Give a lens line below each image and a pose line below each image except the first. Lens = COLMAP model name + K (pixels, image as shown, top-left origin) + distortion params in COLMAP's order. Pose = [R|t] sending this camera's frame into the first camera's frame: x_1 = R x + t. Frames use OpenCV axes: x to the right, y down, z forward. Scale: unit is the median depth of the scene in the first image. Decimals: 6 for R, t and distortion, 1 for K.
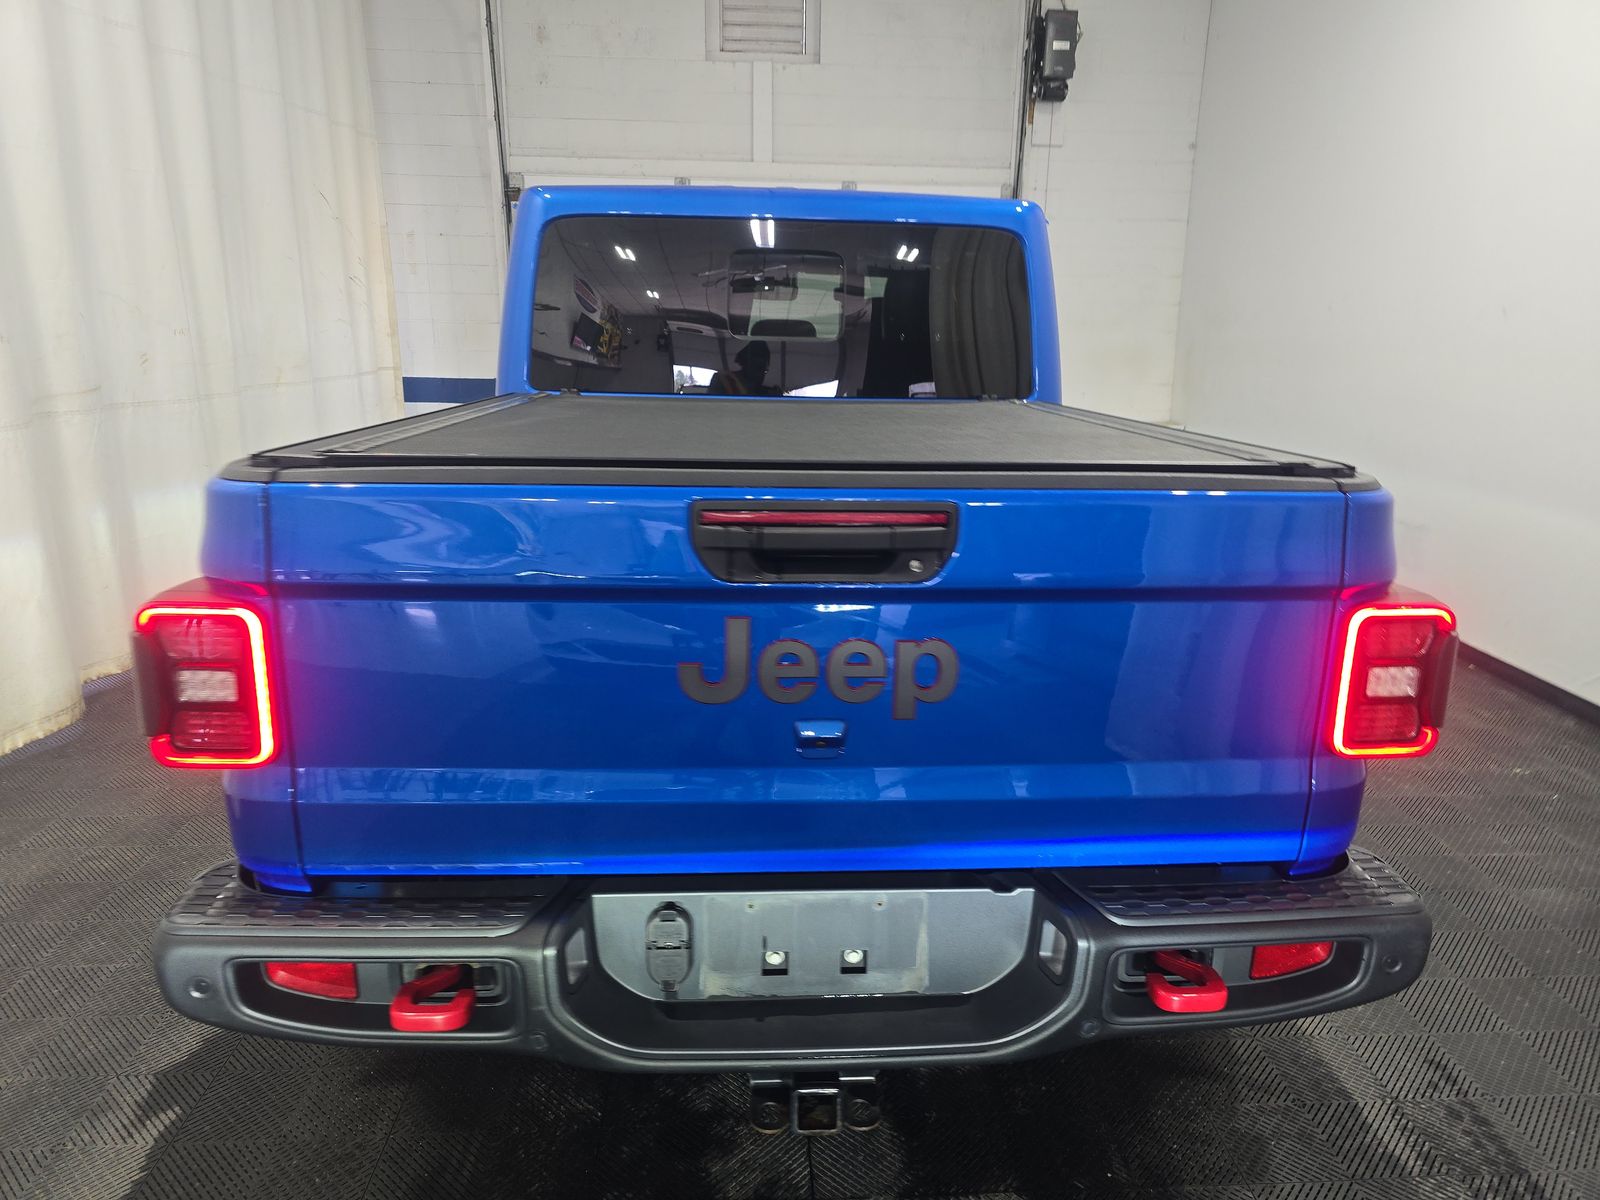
lens RADIAL K [[1093.4, 0, 793.9], [0, 1093.4, 597.6], [0, 0, 1]] dist [0.059295, -0.057837]
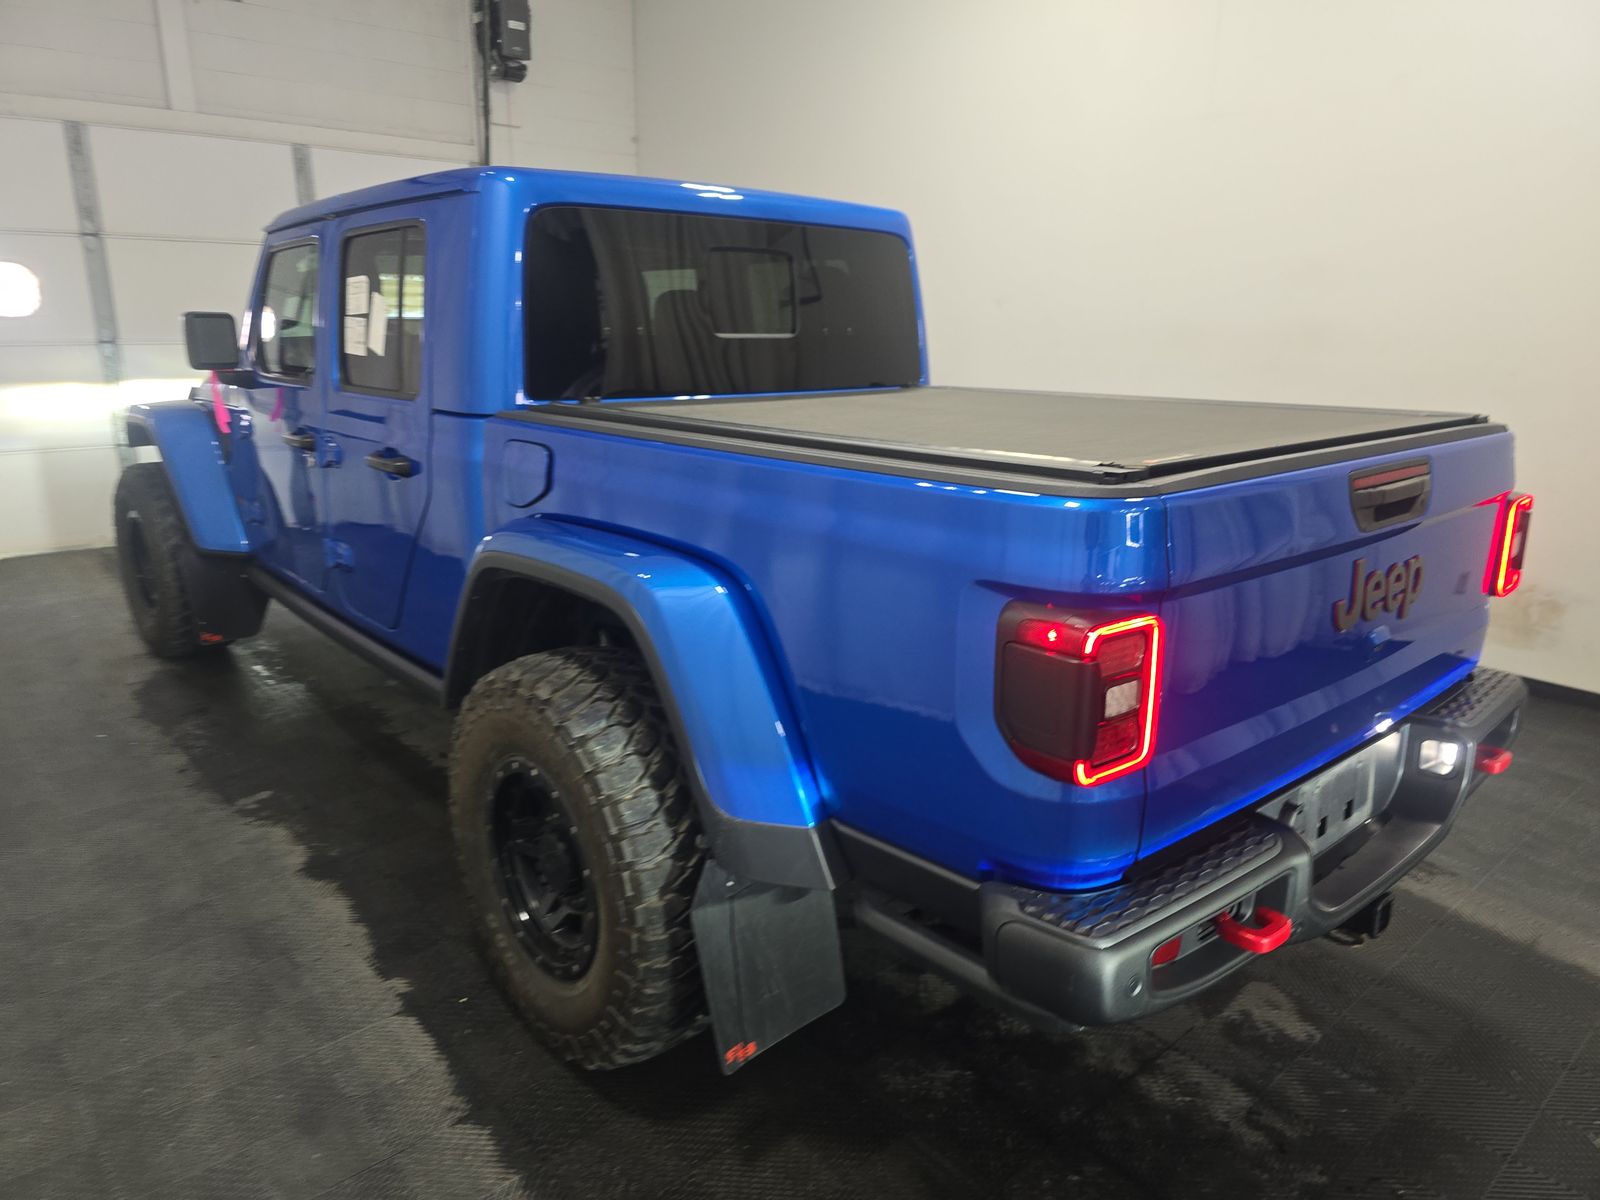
lens RADIAL K [[1093.4, 0, 793.9], [0, 1093.4, 597.6], [0, 0, 1]] dist [0.059295, -0.057837]
pose [[0.800522, -0.158063, 0.578084, -0.260223], [0.144816, 0.987026, 0.069339, -0.024870], [-0.581544, 0.028208, 0.813026, 0.064533]]
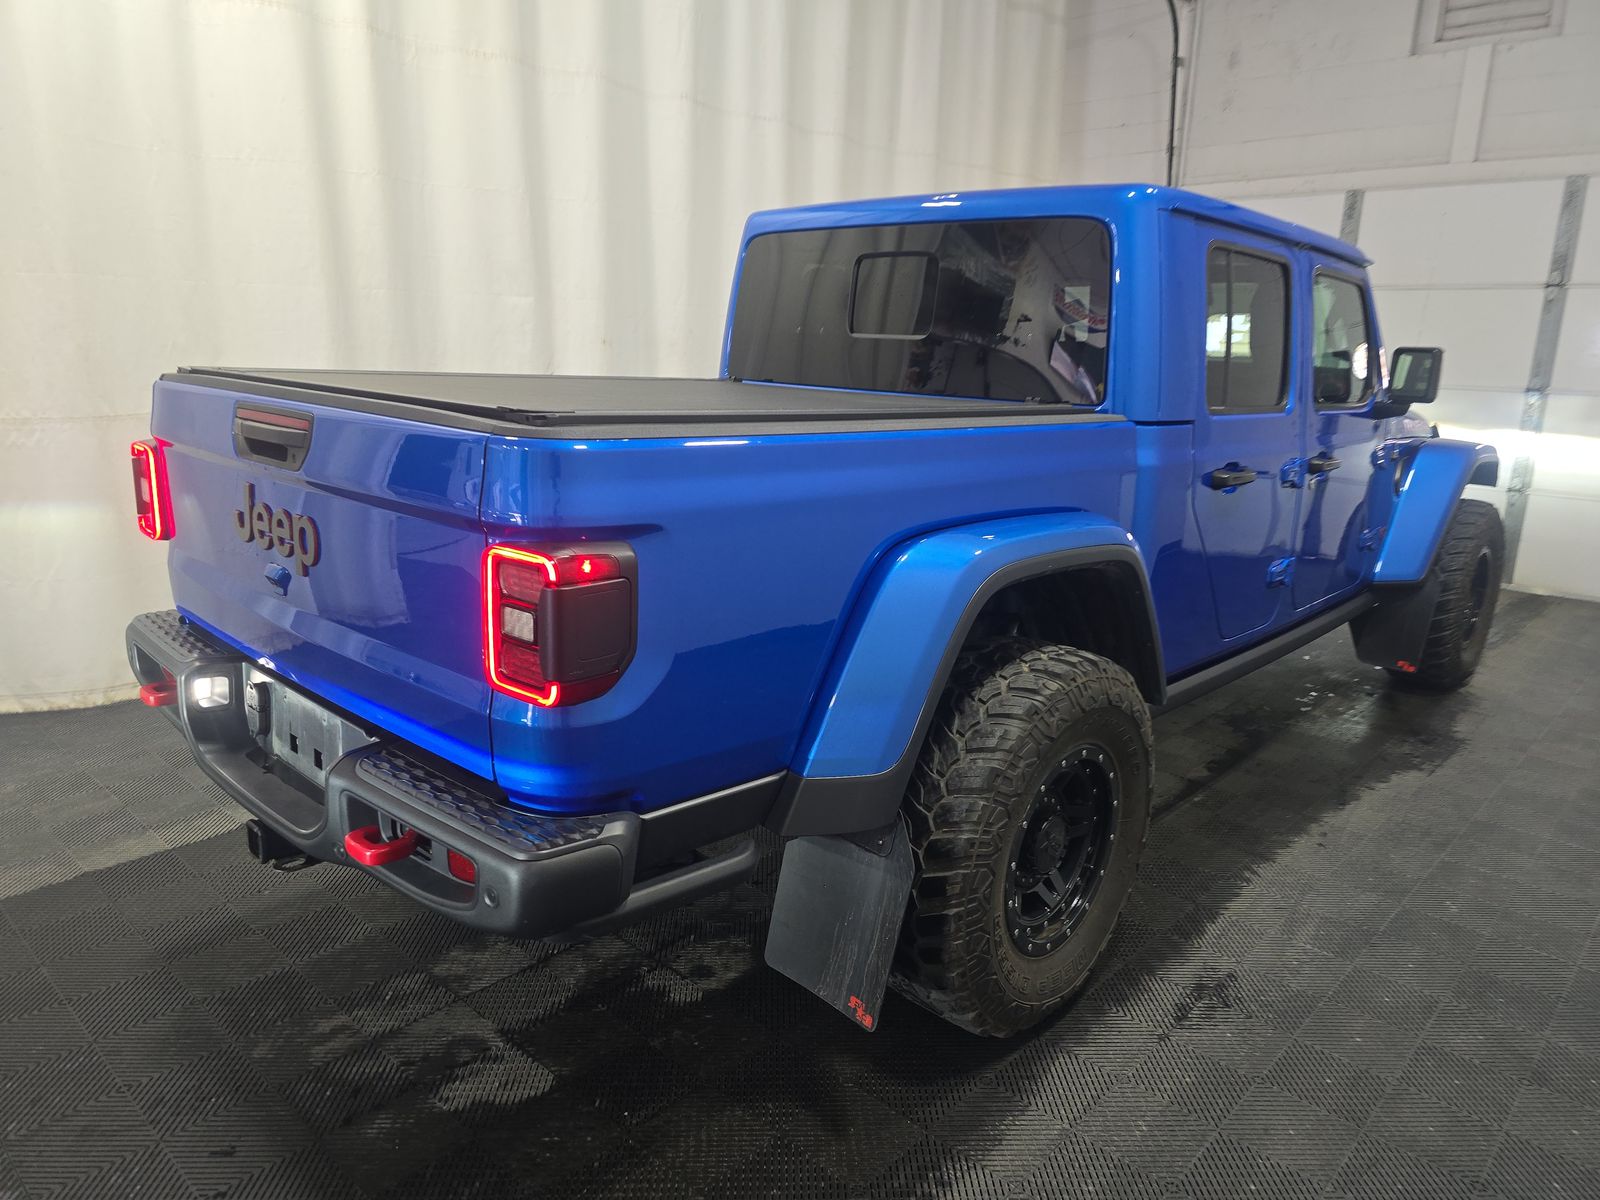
lens RADIAL K [[1093.4, 0, 793.9], [0, 1093.4, 597.6], [0, 0, 1]] dist [0.059295, -0.057837]
pose [[0.680156, 0.170627, -0.712933, 0.288723], [-0.197798, 0.979180, 0.045643, -0.009565], [0.705877, 0.109972, 0.699745, 0.088218]]
